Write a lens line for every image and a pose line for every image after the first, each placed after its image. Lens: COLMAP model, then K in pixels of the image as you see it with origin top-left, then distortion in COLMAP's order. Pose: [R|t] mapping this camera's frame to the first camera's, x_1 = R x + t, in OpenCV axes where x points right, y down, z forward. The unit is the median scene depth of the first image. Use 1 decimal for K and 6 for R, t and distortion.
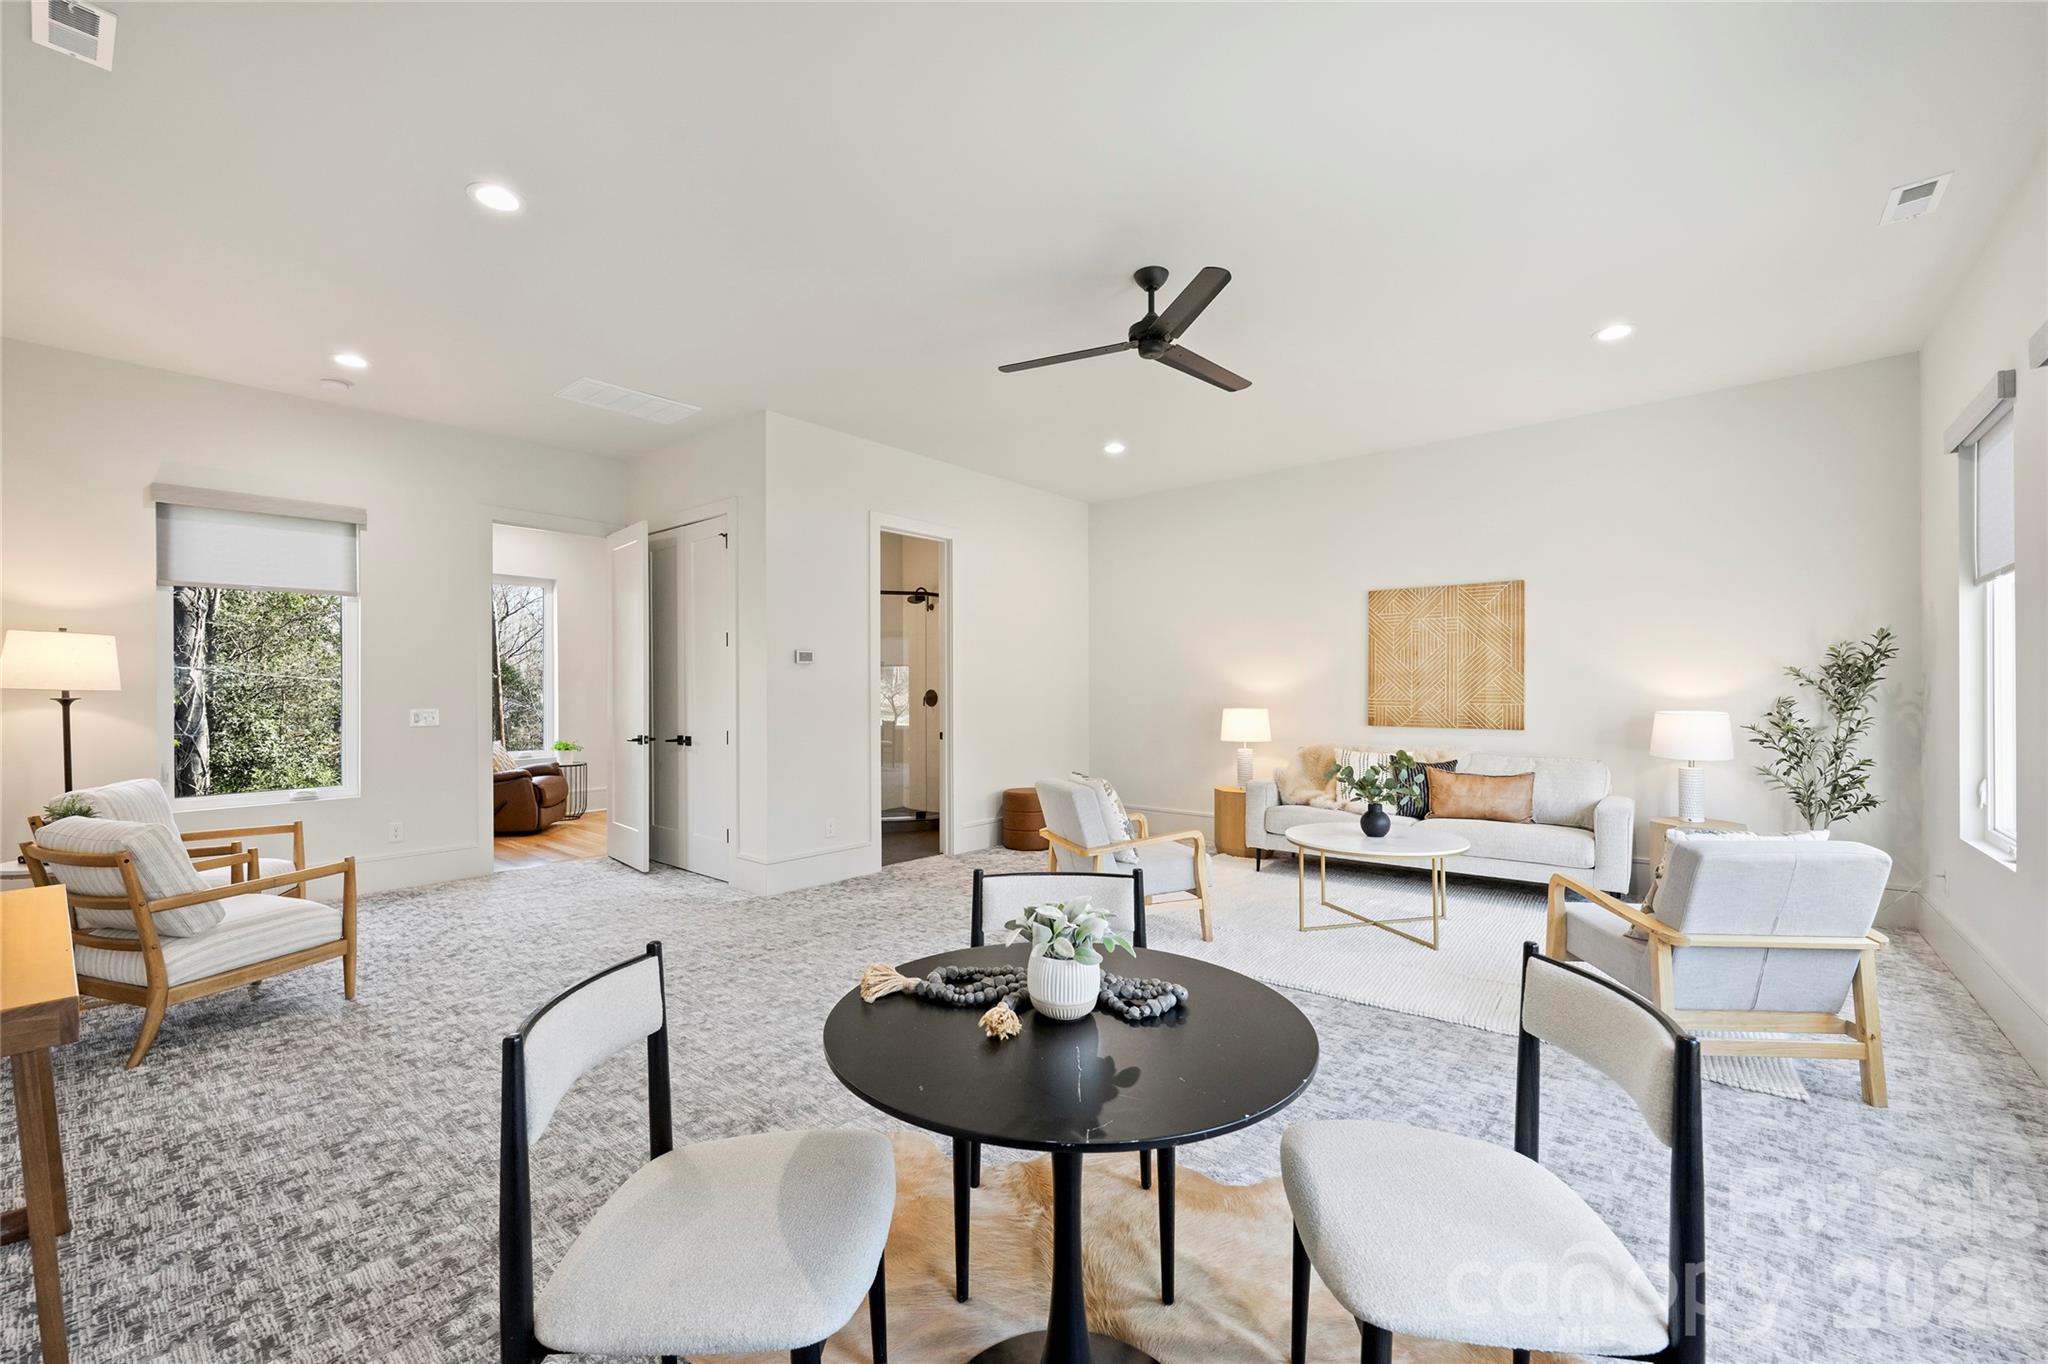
lens RADIAL K [[834.2, 0, 1019.0], [0, 834.2, 690.7], [0, 0, 1]] dist [0.003761, -0.000133]
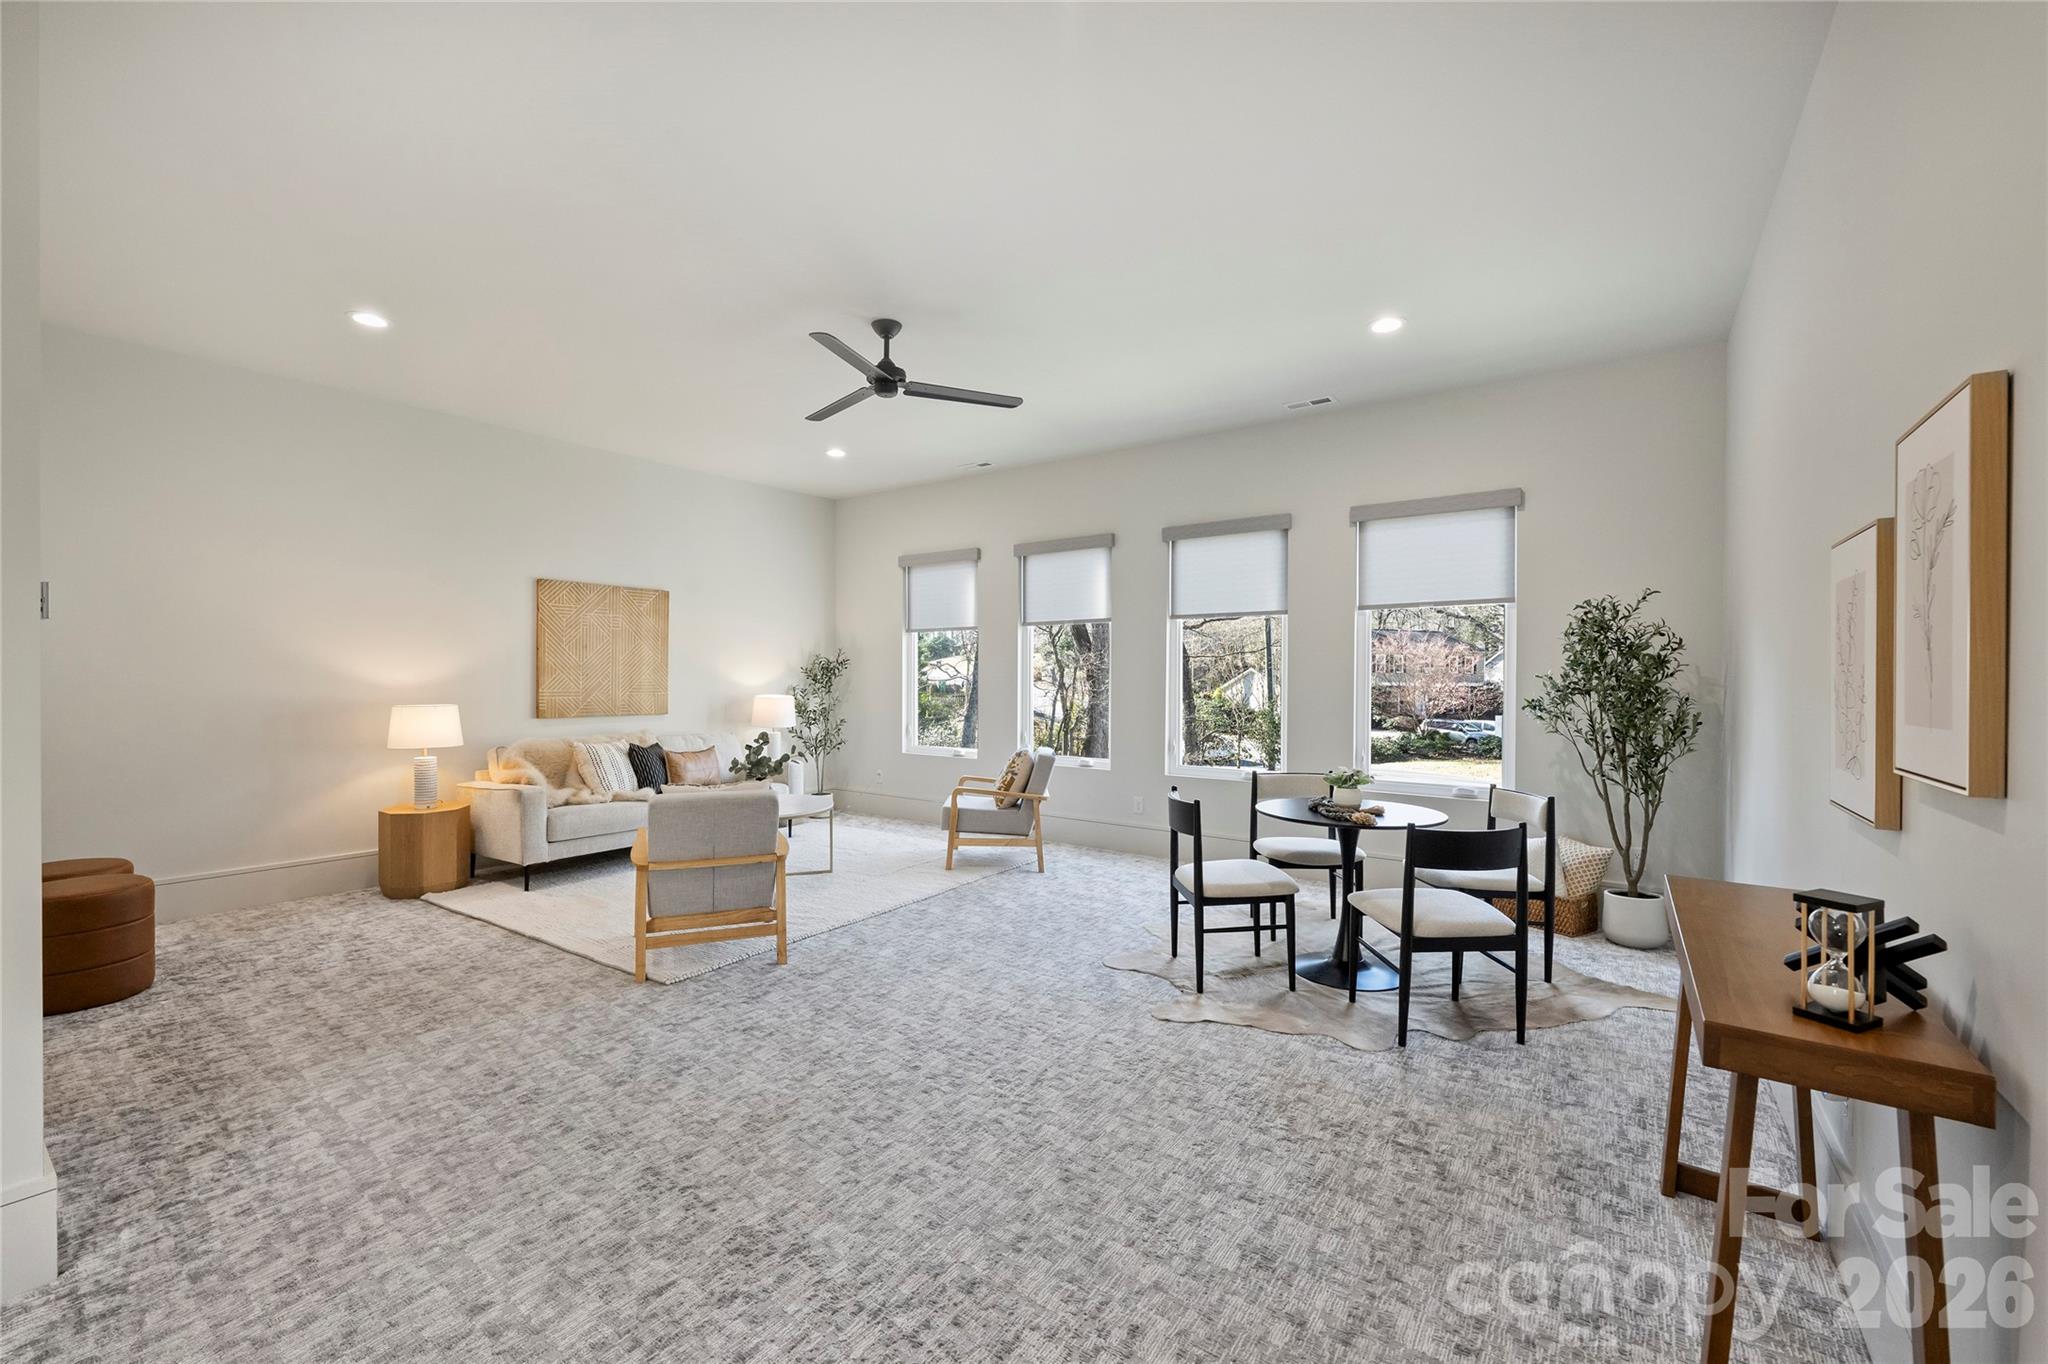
lens RADIAL K [[834.2, 0, 1019.8], [0, 834.2, 680.6], [0, 0, 1]] dist [0.003761, -0.000133]
pose [[-0.091419, -0.003642, 0.995806, -0.612563], [-0.004438, 0.999985, 0.003250, -0.007616], [-0.995803, -0.004122, -0.091434, 0.559552]]
